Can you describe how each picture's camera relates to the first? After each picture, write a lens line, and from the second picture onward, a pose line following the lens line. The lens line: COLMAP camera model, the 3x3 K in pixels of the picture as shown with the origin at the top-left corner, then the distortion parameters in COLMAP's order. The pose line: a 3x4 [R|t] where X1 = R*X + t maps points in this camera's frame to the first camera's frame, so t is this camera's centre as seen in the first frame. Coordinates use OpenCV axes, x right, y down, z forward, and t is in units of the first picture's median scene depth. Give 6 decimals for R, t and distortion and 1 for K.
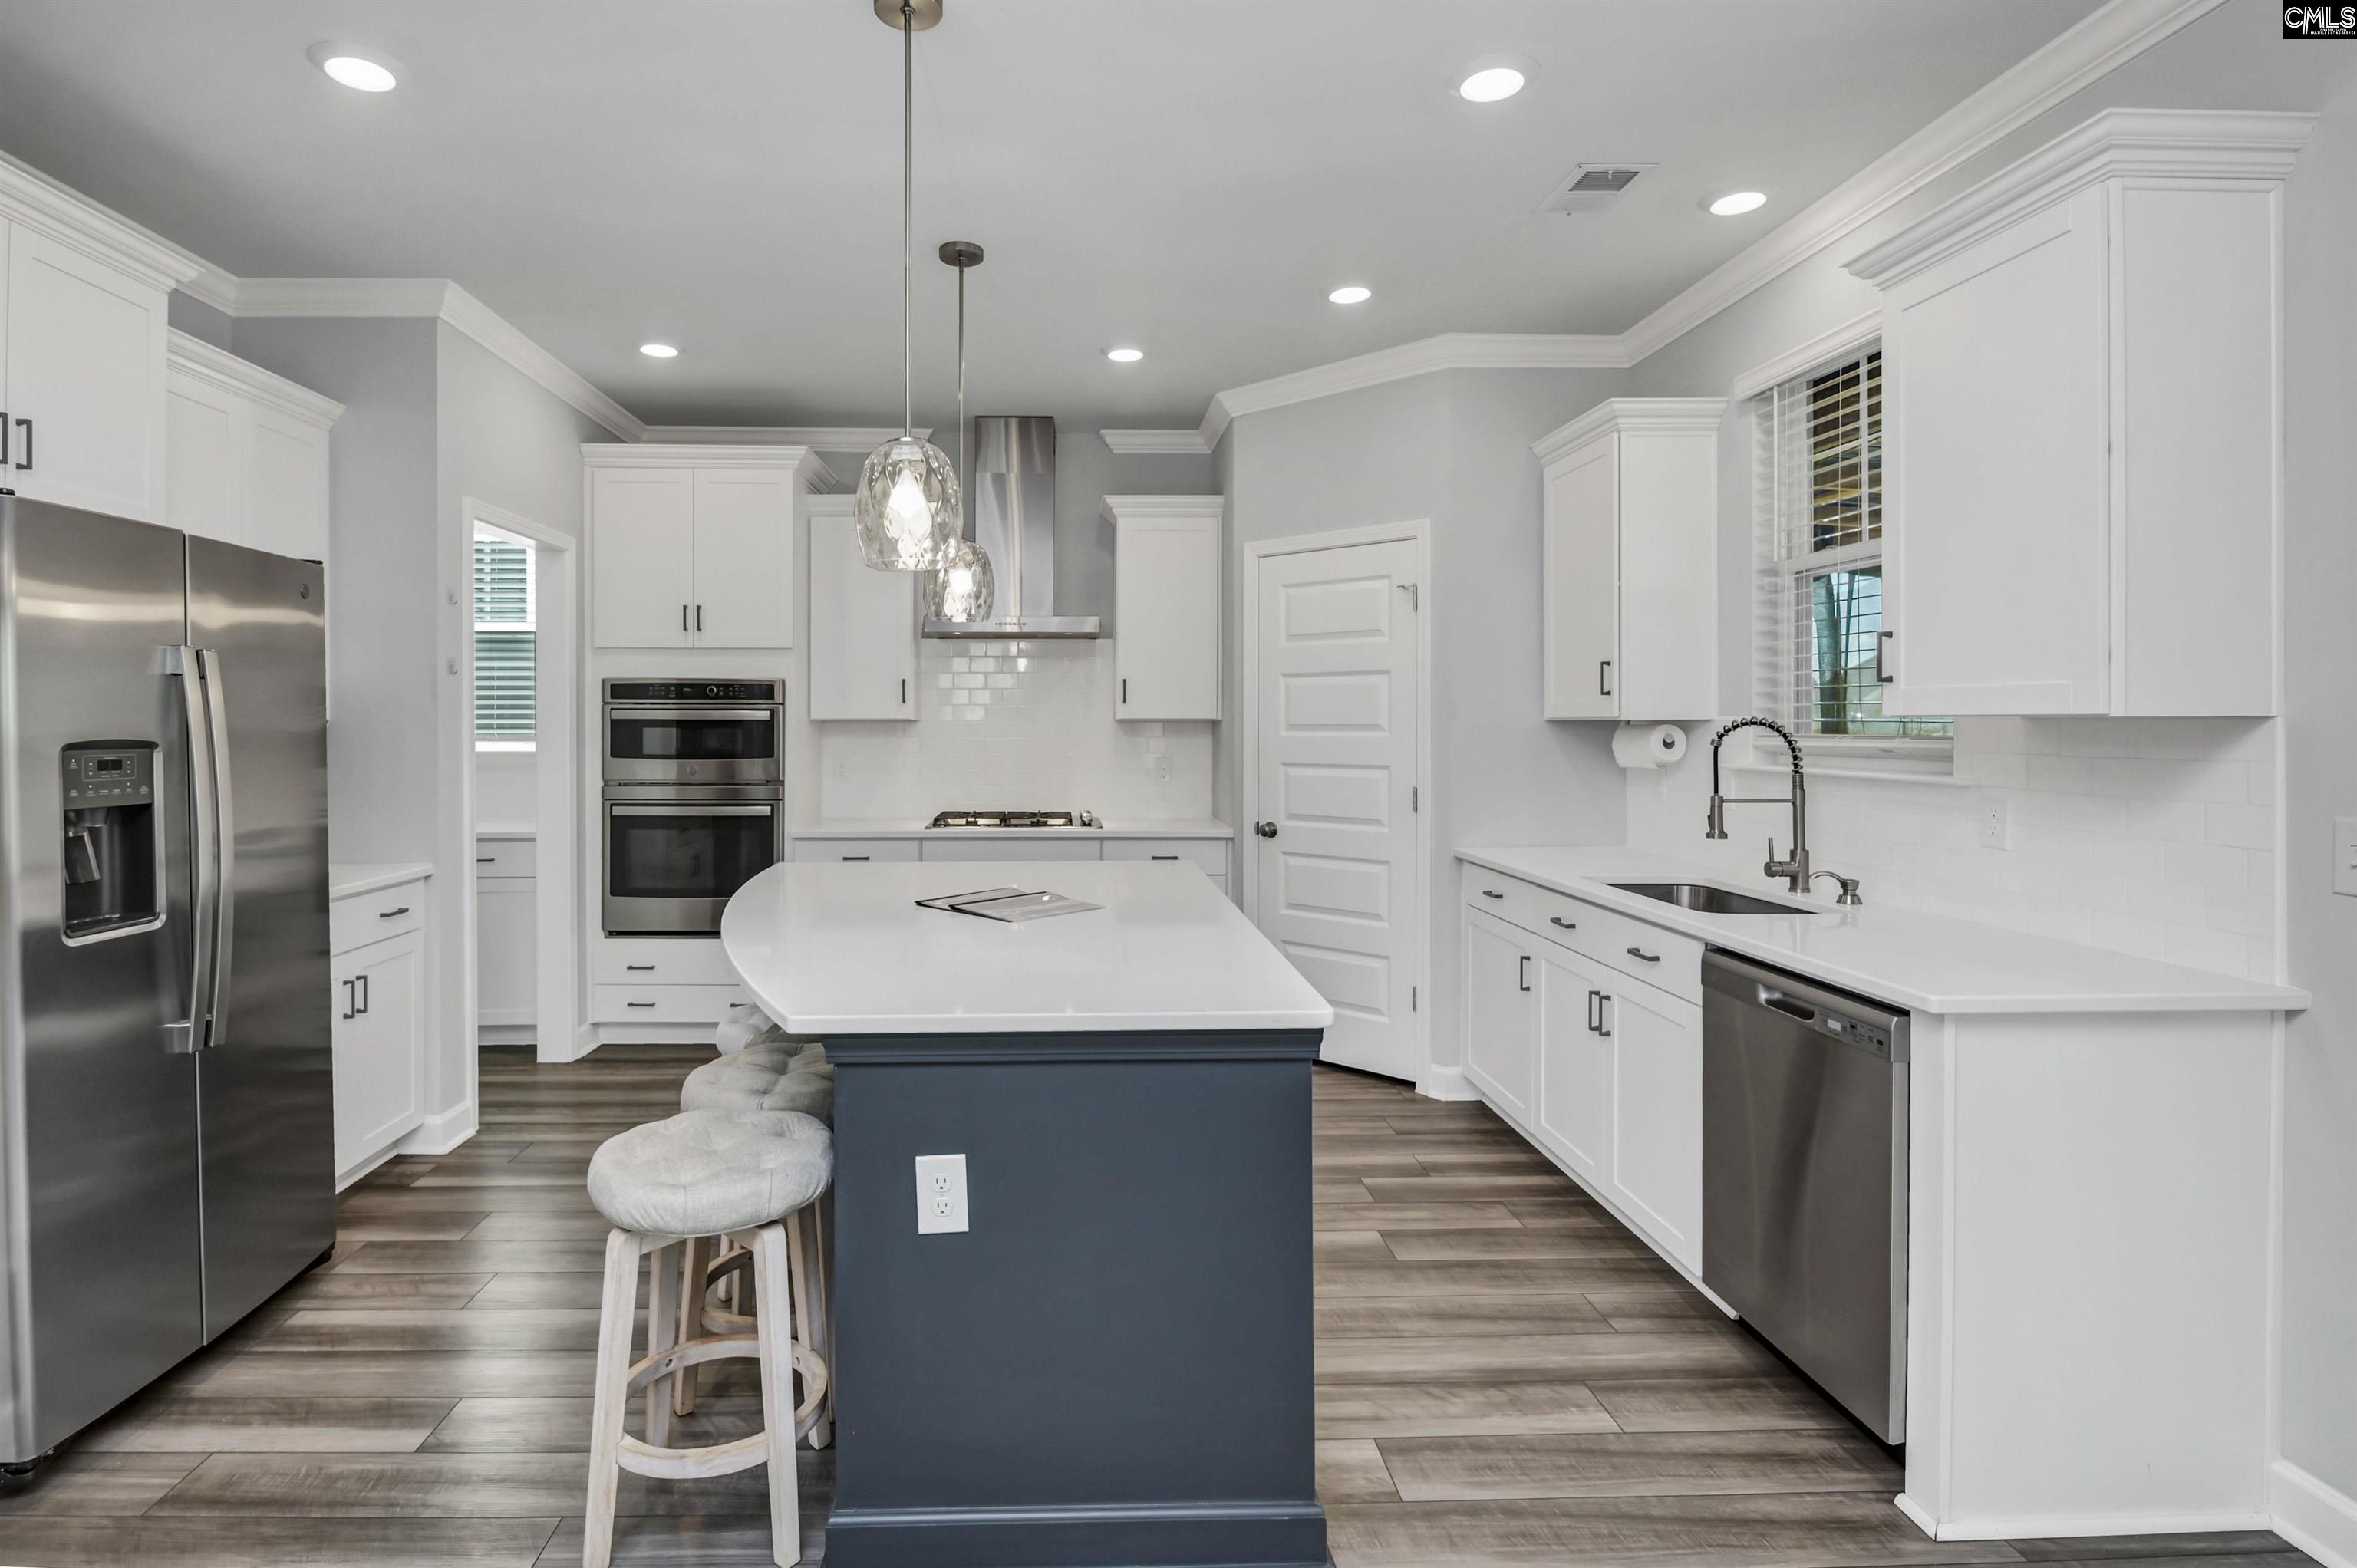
lens RADIAL K [[1203.3, 0, 1171.2], [0, 1203.3, 730.7], [0, 0, 1]] dist [-0.007200, -0.002627]
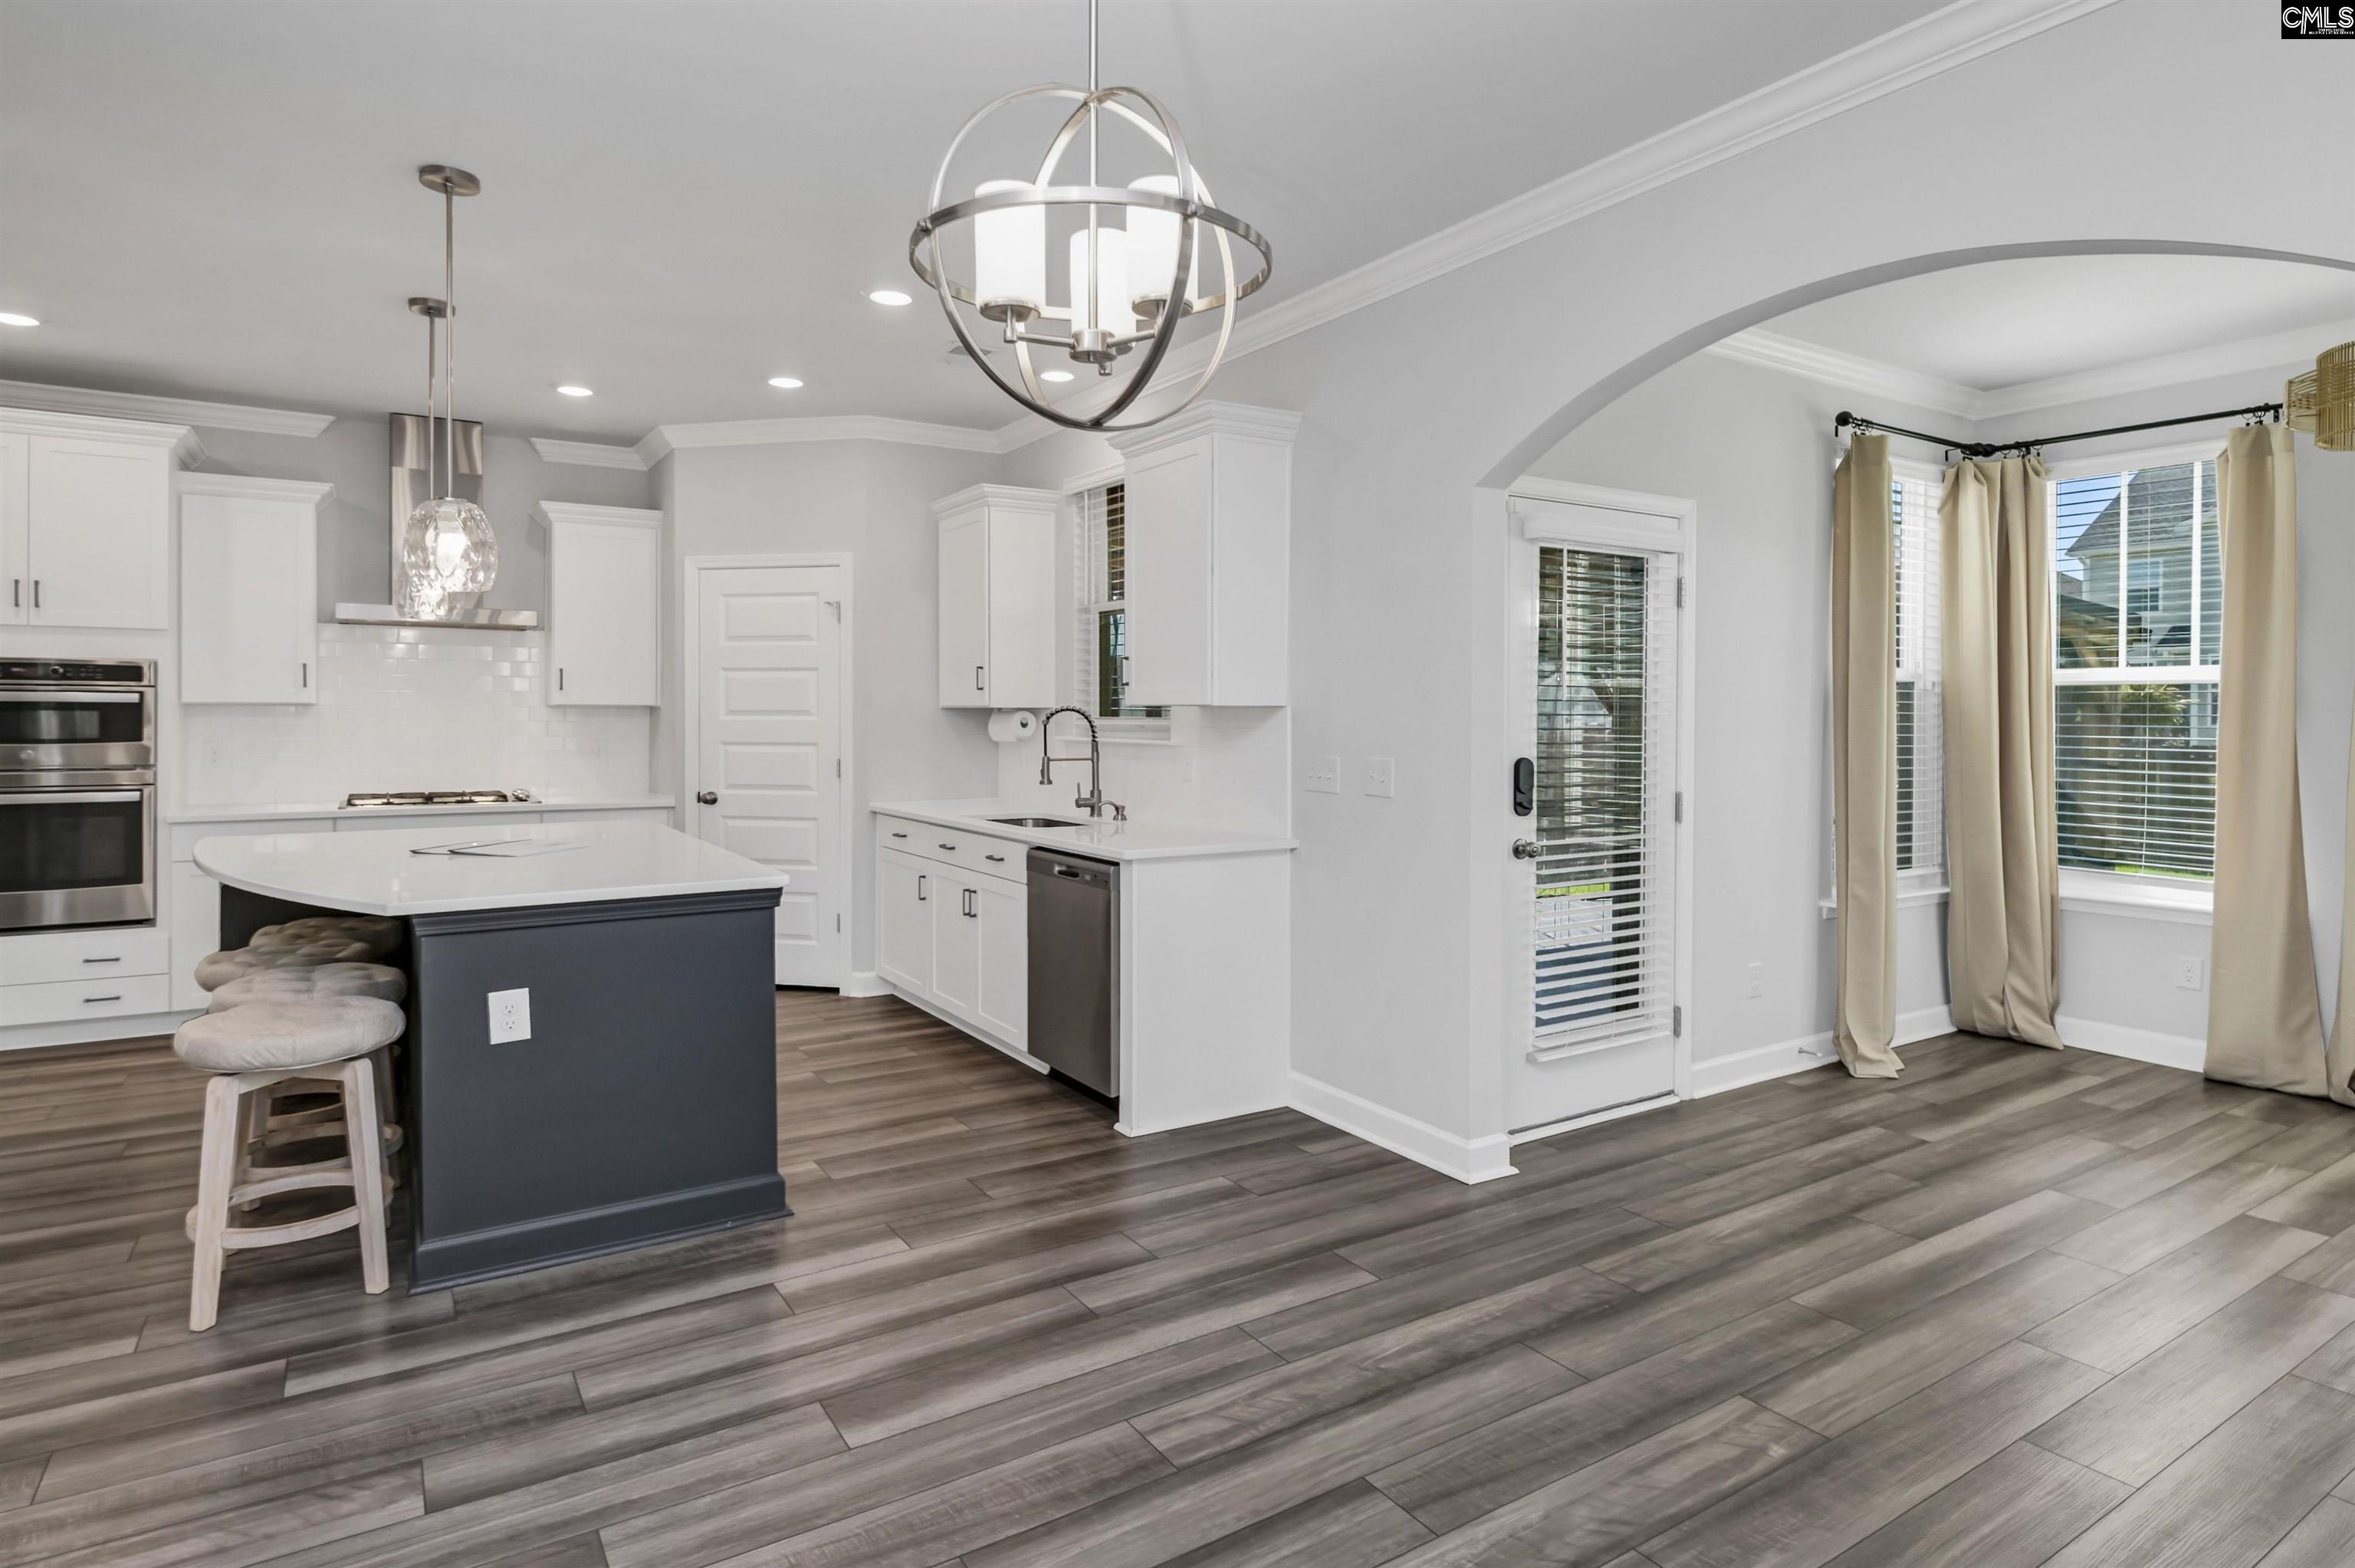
lens RADIAL K [[1190.2, 0, 1313.8], [0, 1190.2, 726.6], [0, 0, 1]] dist [0.002391, -0.003715]
pose [[0.835695, -0.002076, 0.549190, -0.085758], [0.000057, 0.999993, 0.003693, 0.008807], [-0.549194, -0.003055, 0.835689, -0.409841]]
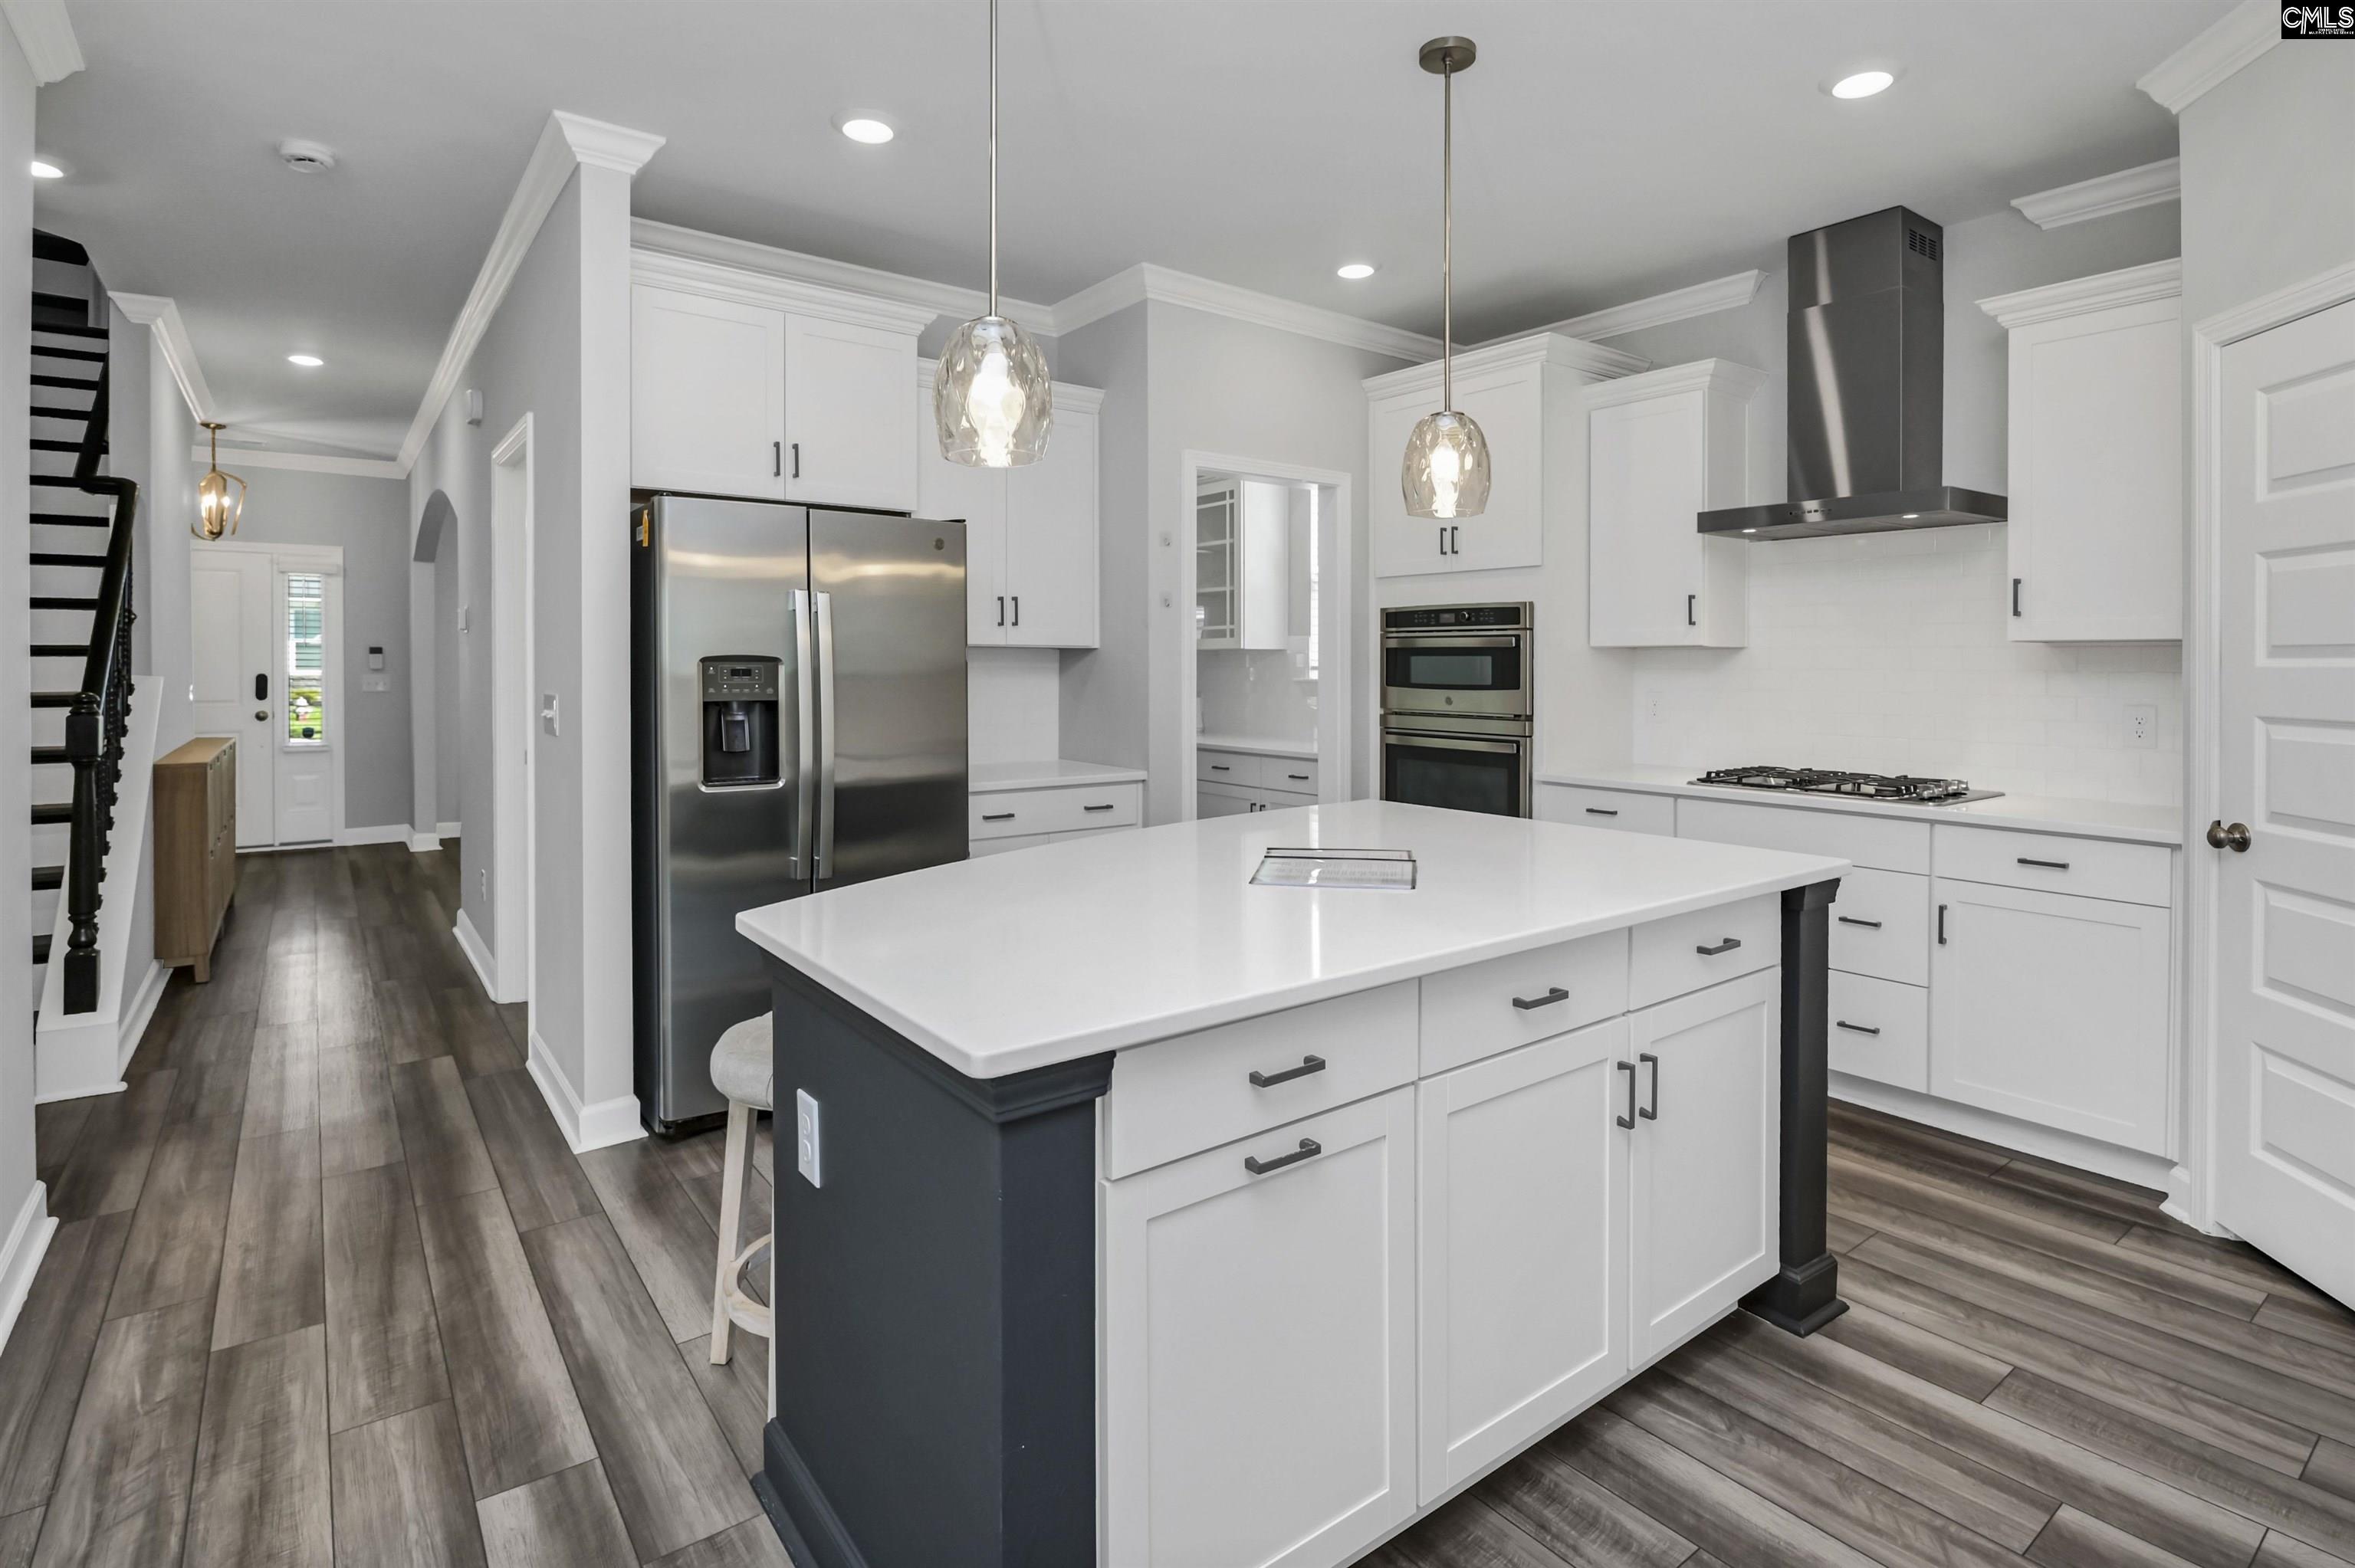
lens RADIAL K [[1234.3, 0, 1188.0], [0, 1234.3, 679.0], [0, 0, 1]] dist [0.005825, -0.002623]
pose [[0.531905, 0.010718, -0.846736, 0.399111], [-0.007794, 0.999940, 0.007761, 0.011956], [0.846768, 0.002472, 0.531957, 0.380132]]
